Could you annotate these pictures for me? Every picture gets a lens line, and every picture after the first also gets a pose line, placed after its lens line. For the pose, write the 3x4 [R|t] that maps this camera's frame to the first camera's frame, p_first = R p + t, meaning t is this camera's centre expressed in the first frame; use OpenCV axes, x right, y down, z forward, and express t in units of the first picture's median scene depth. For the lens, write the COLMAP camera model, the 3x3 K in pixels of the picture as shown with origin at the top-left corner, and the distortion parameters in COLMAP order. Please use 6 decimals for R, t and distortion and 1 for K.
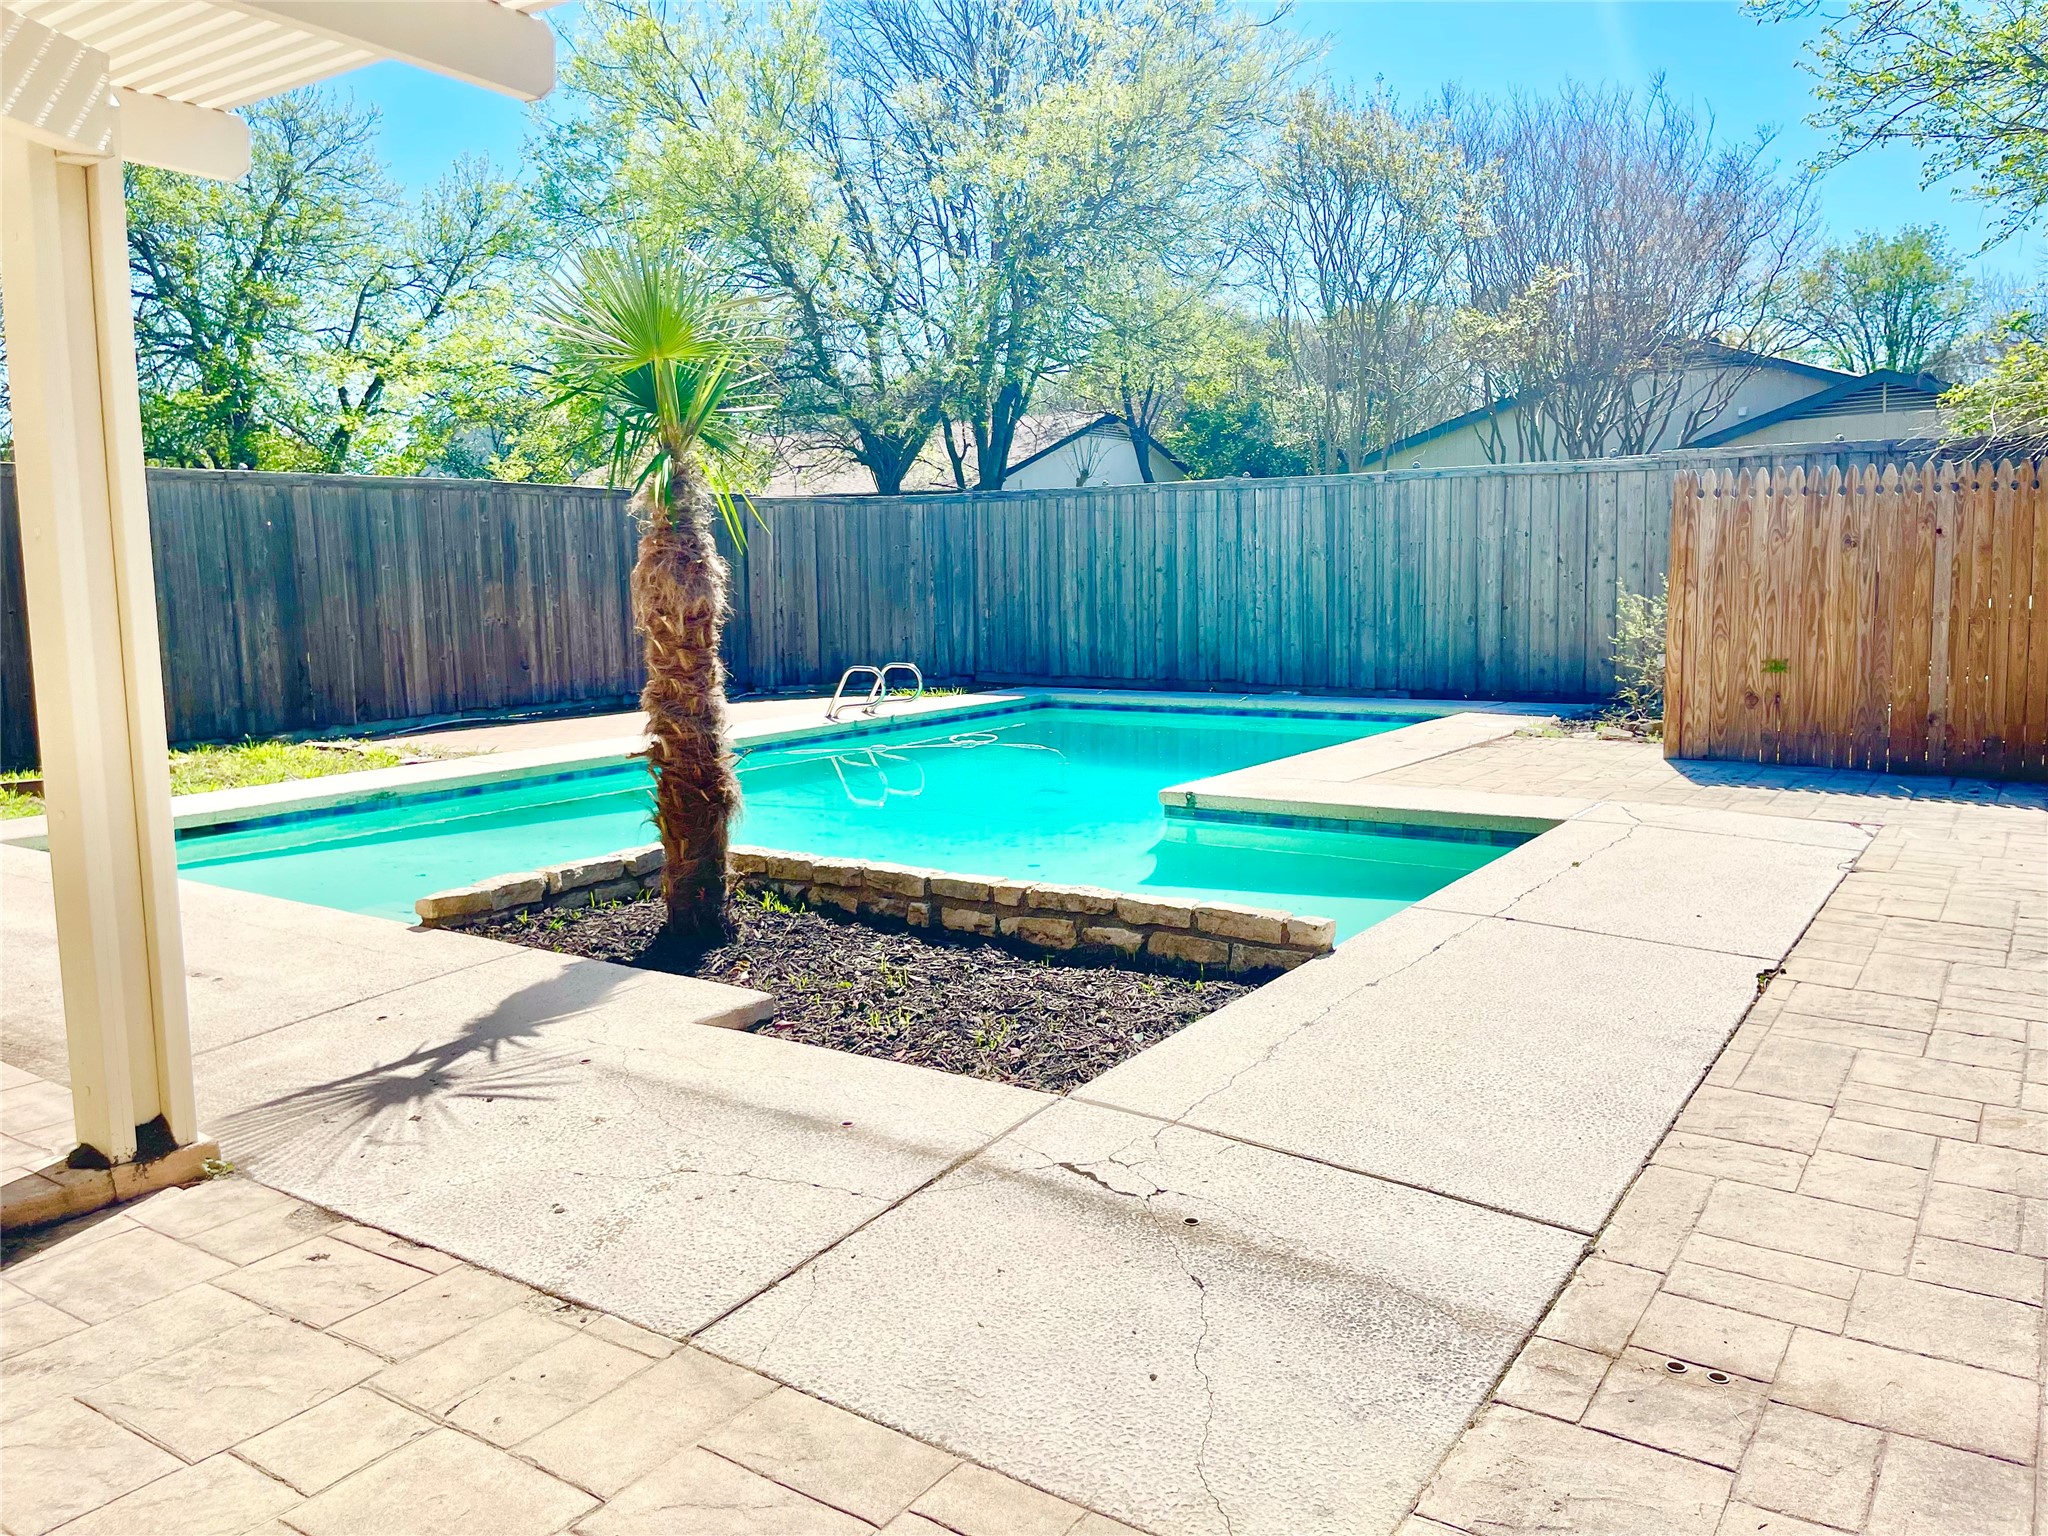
lens RADIAL K [[1551.5, 0, 1020.6], [0, 1551.5, 760.9], [0, 0, 1]] dist [0.064678, -0.089103]
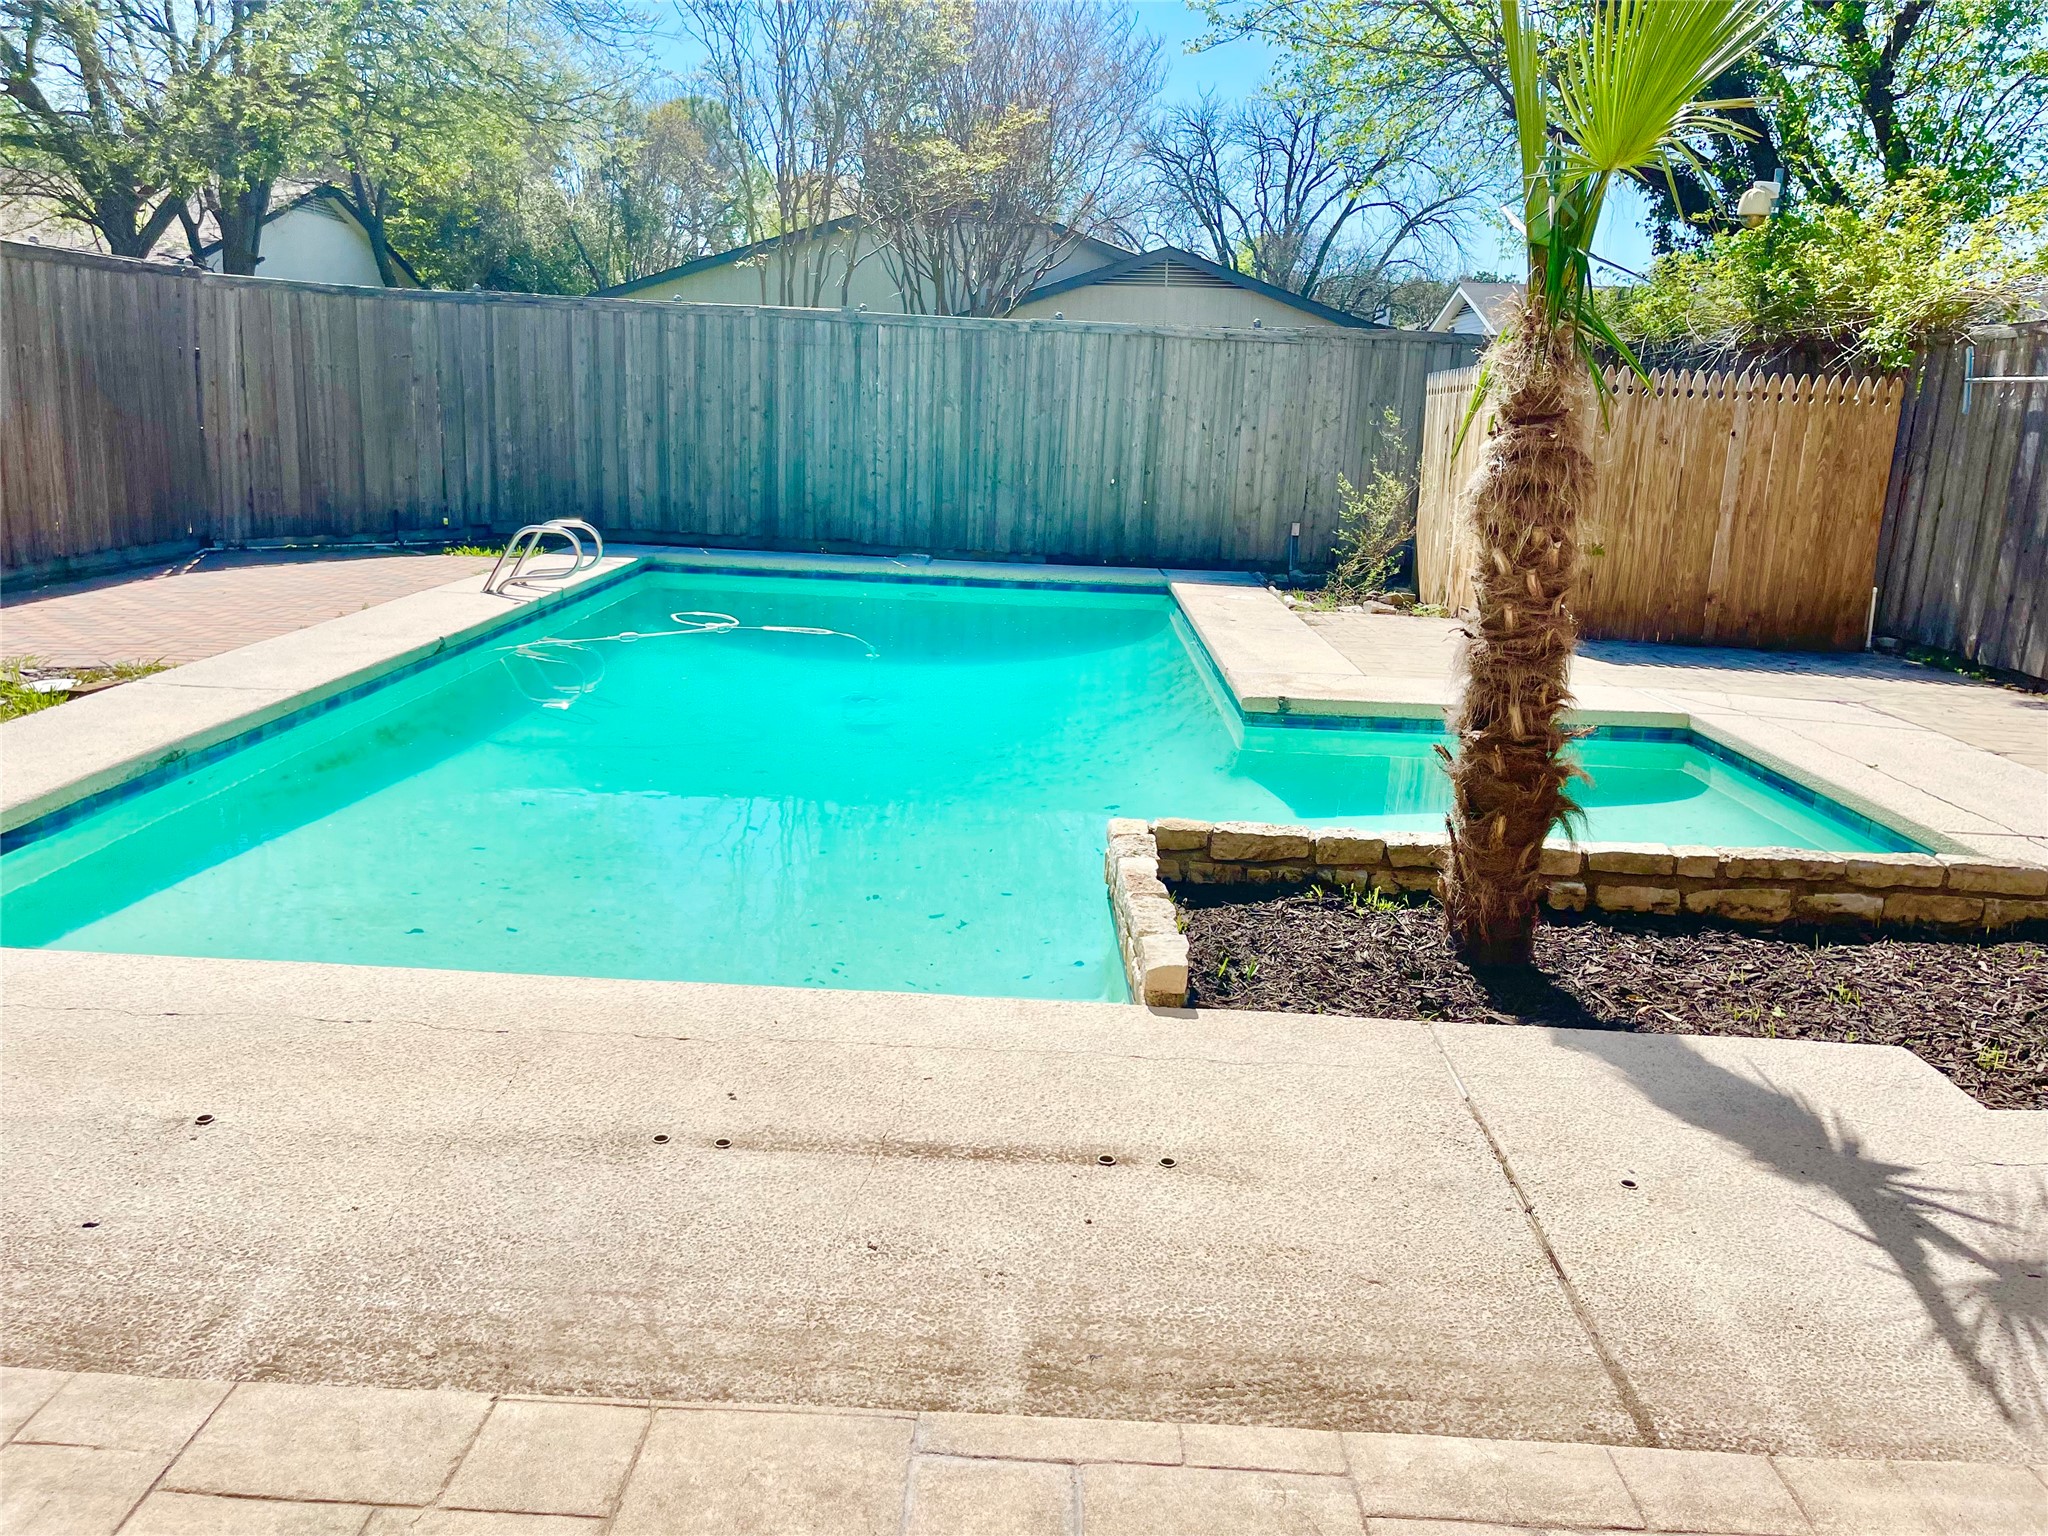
lens RADIAL K [[1551.5, 0, 1026.7], [0, 1551.5, 776.6], [0, 0, 1]] dist [0.064678, -0.089103]
pose [[0.831250, -0.078200, 0.550371, -0.313962], [0.011176, 0.992207, 0.124099, -0.029106], [-0.555787, -0.097006, 0.825646, 0.200111]]
